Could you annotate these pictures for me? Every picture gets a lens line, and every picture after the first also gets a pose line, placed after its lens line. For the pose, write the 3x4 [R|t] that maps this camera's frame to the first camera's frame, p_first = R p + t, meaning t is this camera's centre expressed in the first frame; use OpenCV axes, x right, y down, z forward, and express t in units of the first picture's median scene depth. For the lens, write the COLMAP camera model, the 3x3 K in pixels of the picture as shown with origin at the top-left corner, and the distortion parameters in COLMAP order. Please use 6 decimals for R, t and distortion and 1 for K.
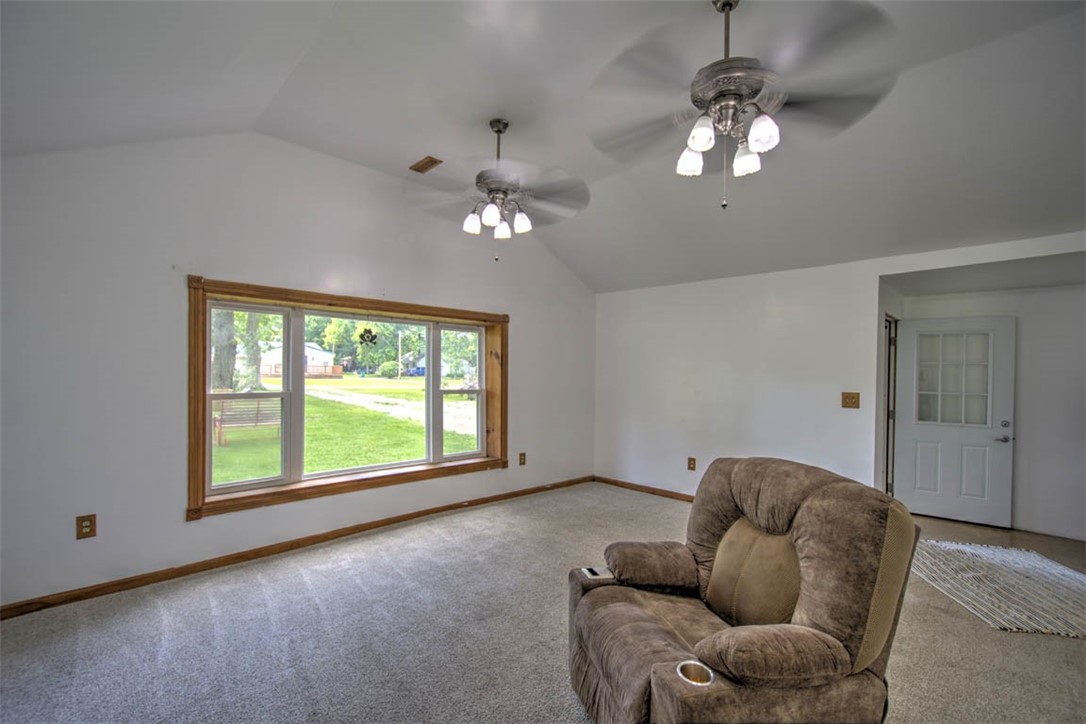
lens RADIAL K [[459.4, 0, 543.0], [0, 459.4, 373.6], [0, 0, 1]] dist [0.000399, -0.000385]
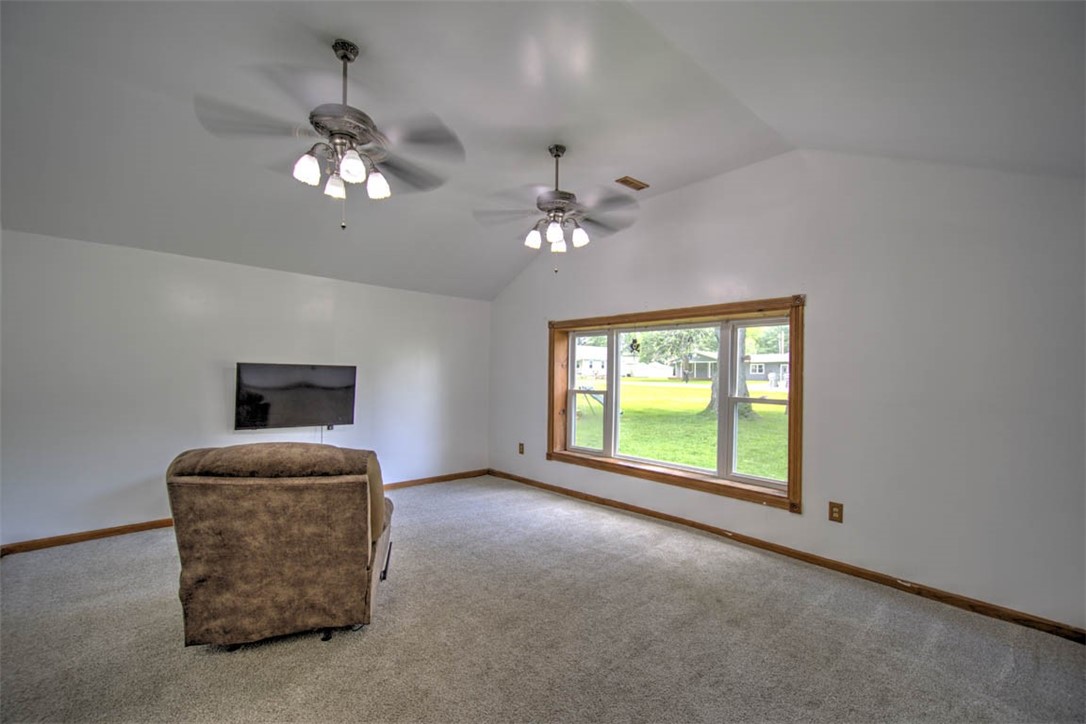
lens RADIAL K [[459.4, 0, 543.0], [0, 459.4, 373.6], [0, 0, 1]] dist [0.000399, -0.000385]
pose [[-0.002841, -0.016715, -0.999856, 0.804086], [-0.021829, 0.999623, -0.016649, 0.015401], [0.999758, 0.021778, -0.003205, 0.787081]]
